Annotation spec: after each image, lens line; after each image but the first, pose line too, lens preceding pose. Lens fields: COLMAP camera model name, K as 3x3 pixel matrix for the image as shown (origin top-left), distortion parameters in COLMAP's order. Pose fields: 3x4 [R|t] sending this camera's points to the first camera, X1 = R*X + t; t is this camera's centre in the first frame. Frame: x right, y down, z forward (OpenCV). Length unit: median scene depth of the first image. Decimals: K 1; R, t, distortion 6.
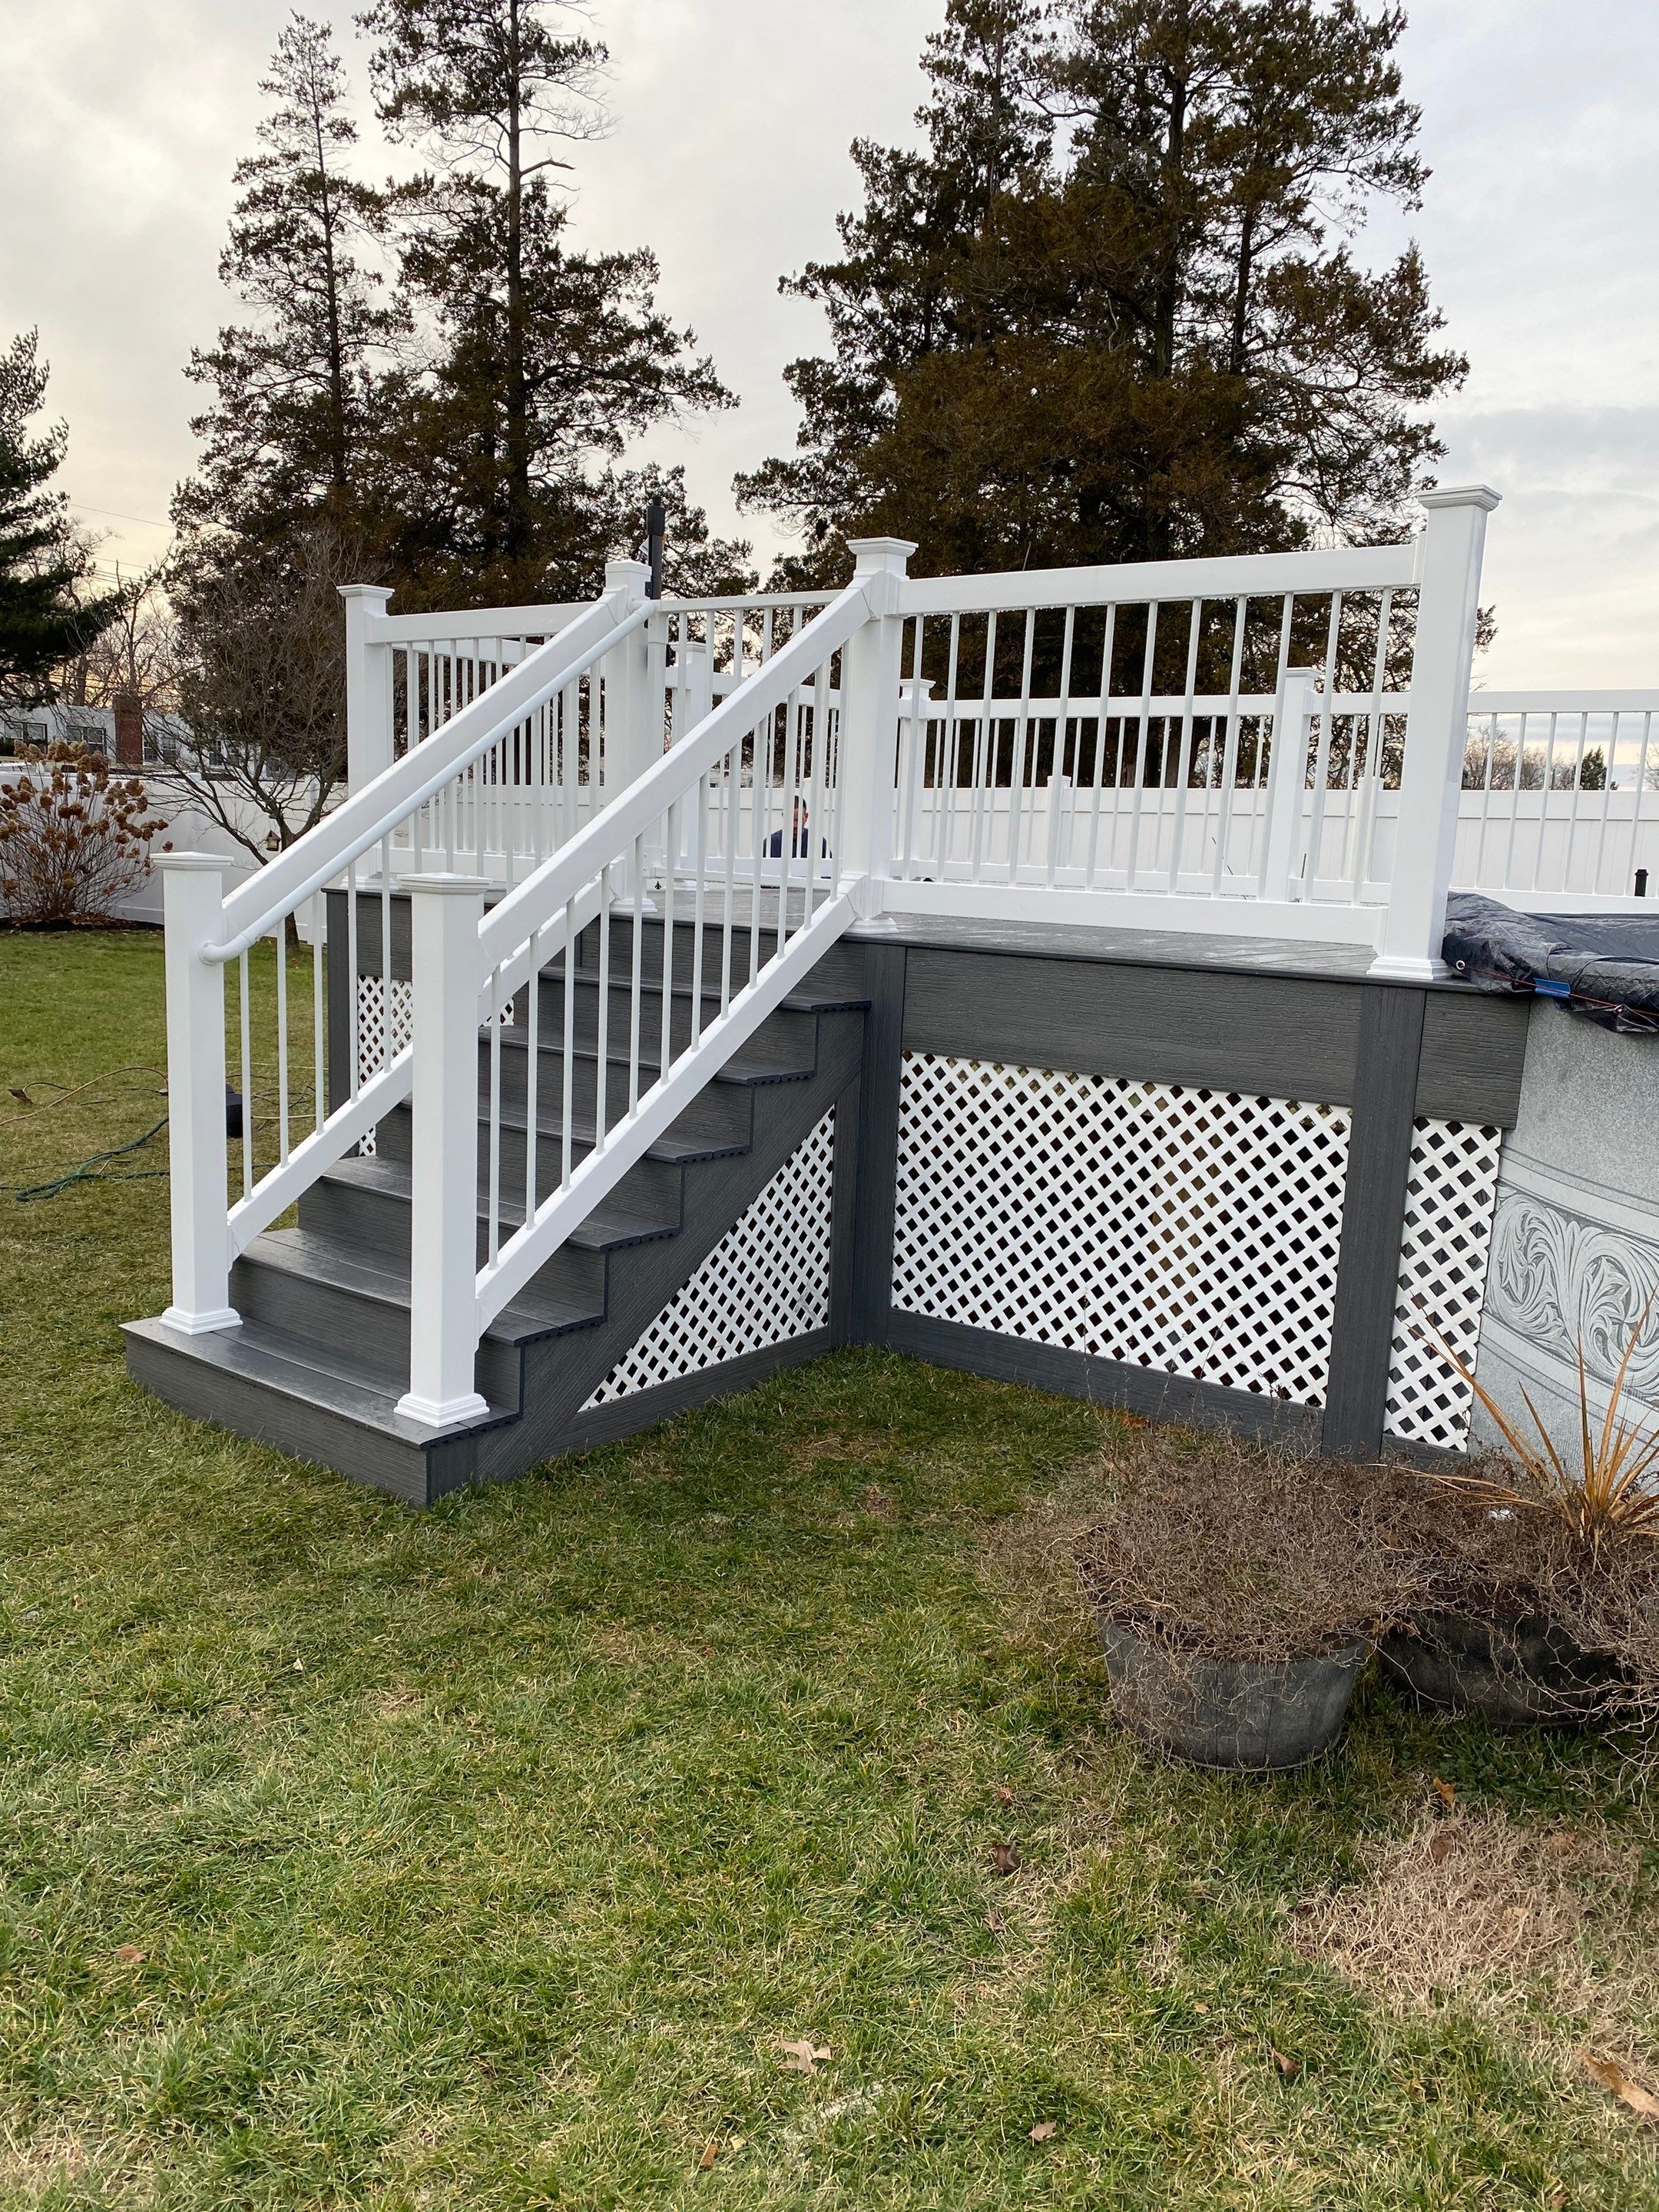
lens RADIAL K [[1519.3, 0, 829.5], [0, 1519.3, 1106.0], [0, 0, 1]] dist [0.016846, -0.004157]
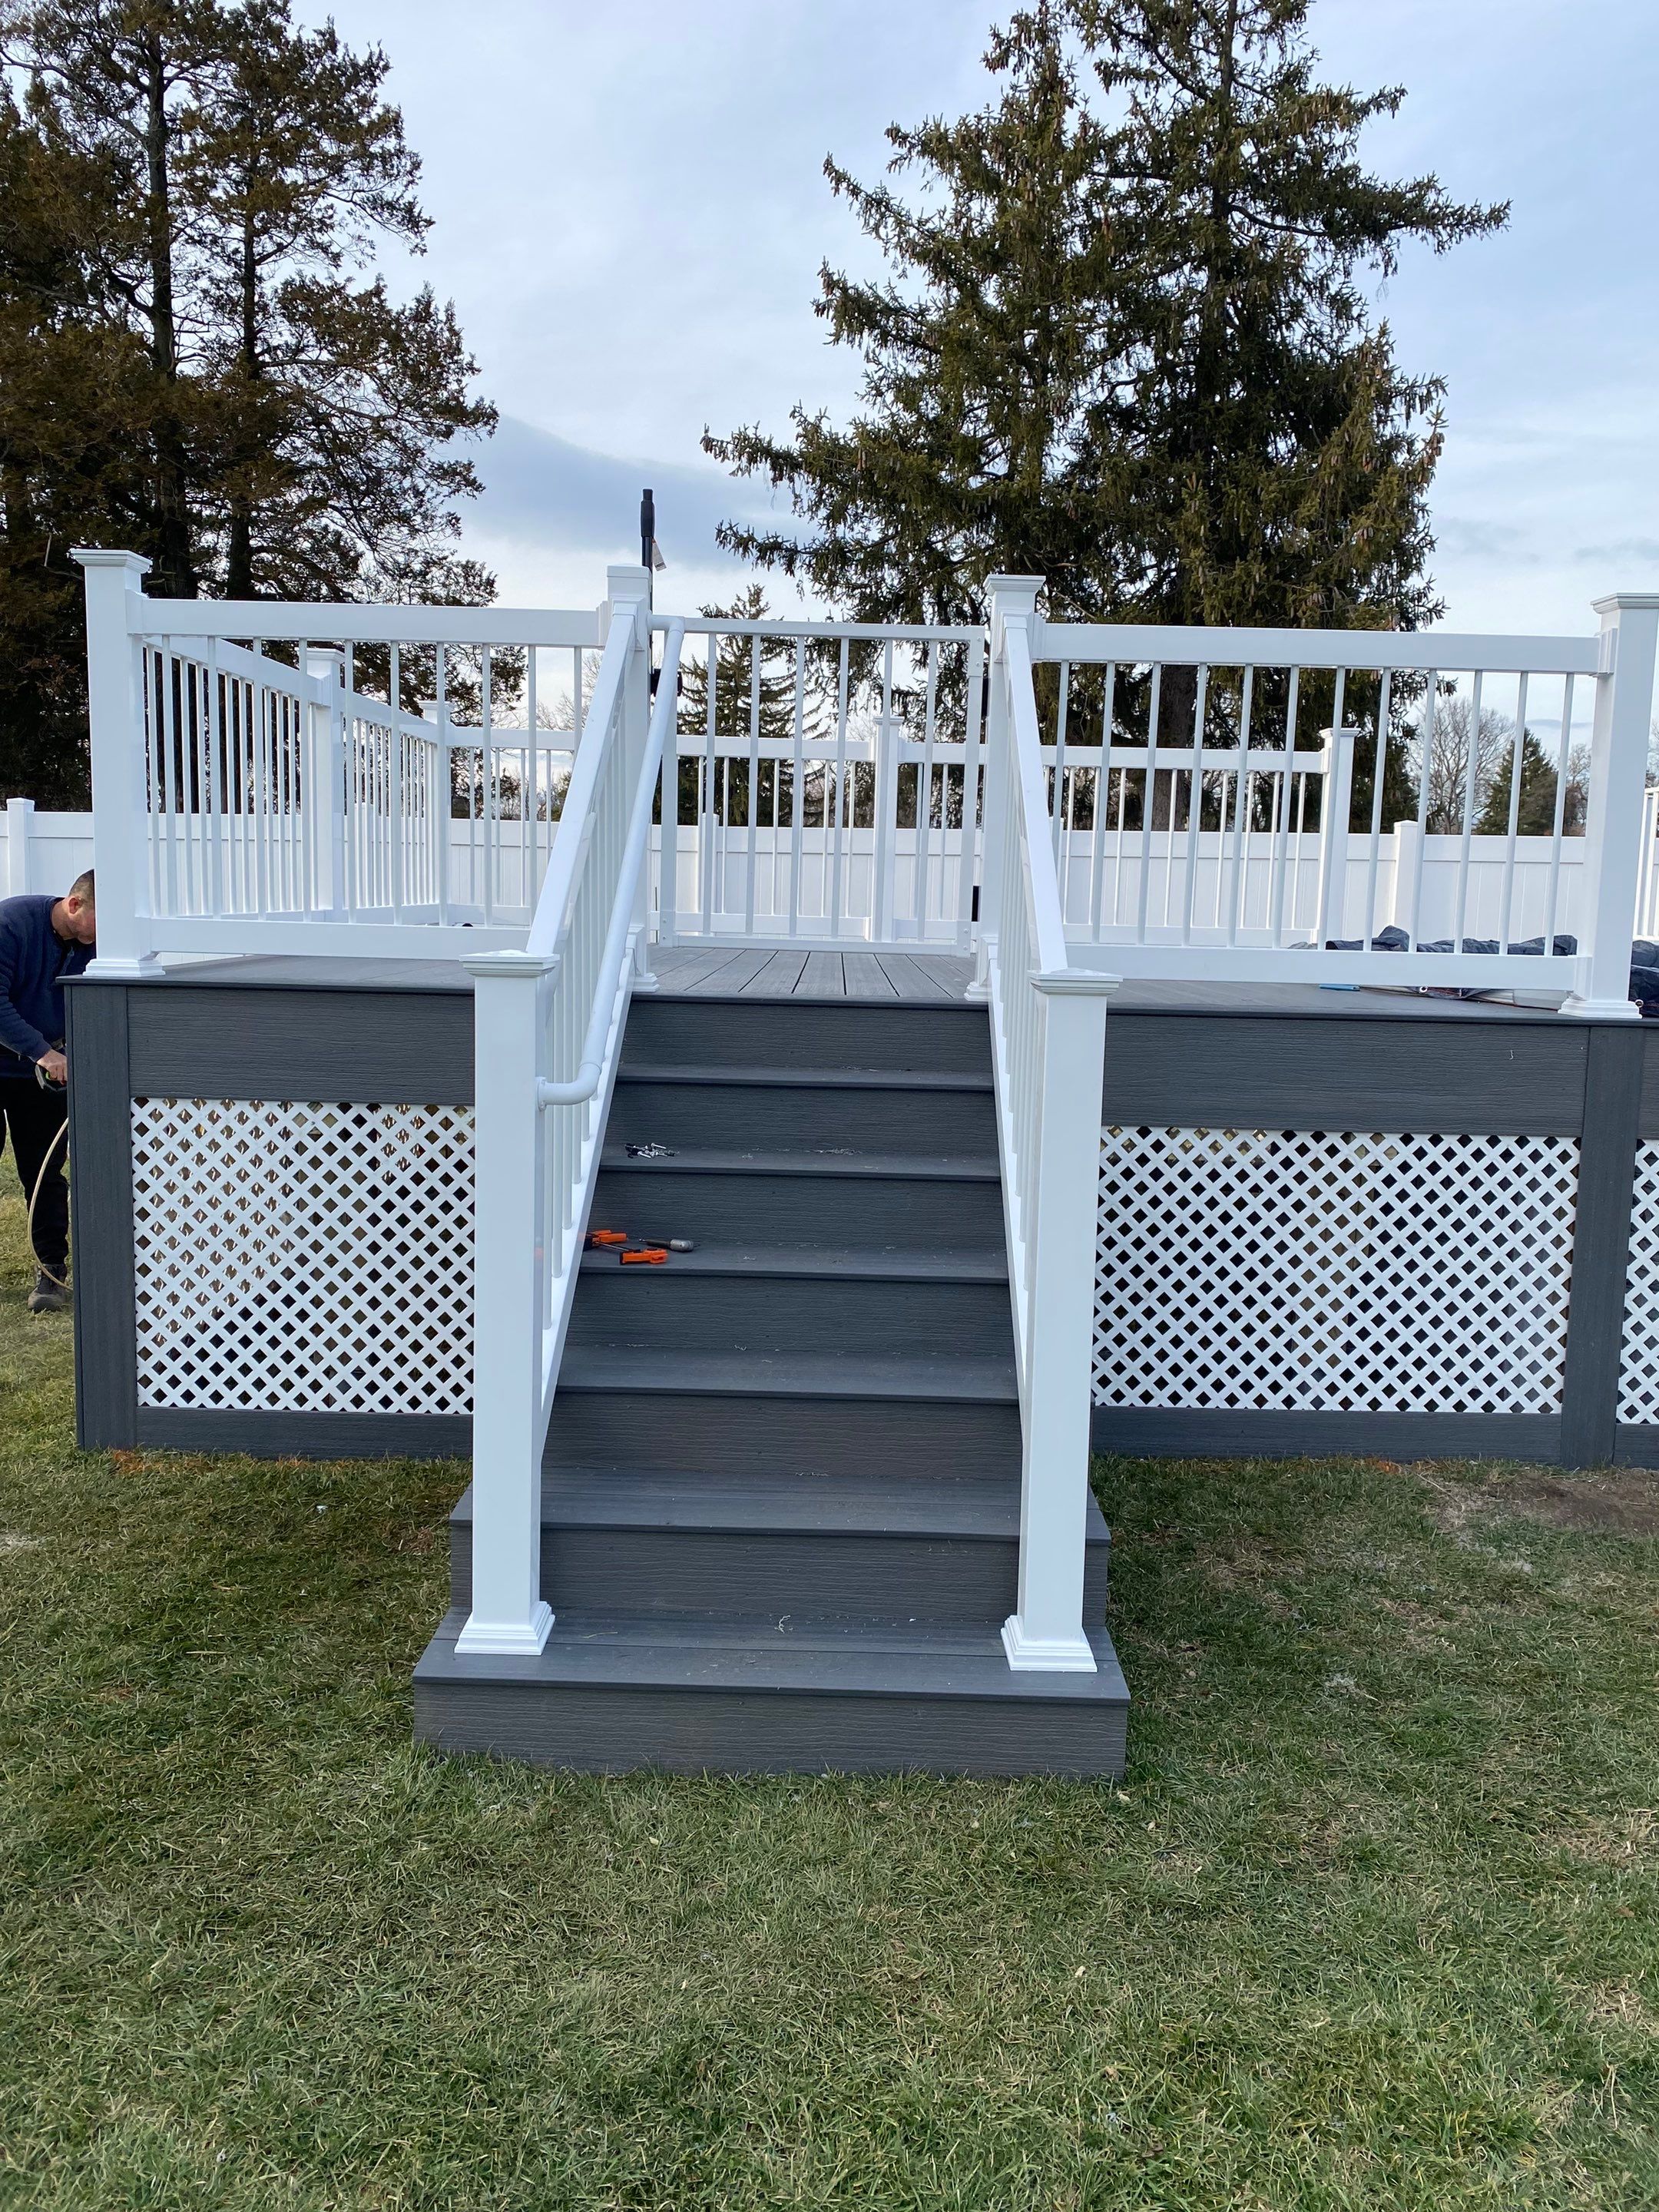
lens RADIAL K [[1519.3, 0, 829.5], [0, 1519.3, 1106.0], [0, 0, 1]] dist [0.016846, -0.004157]
pose [[0.831214, -0.101057, 0.546691, -0.432459], [0.108094, 0.993952, 0.019383, -0.061668], [-0.545343, 0.042983, 0.837110, 0.228968]]
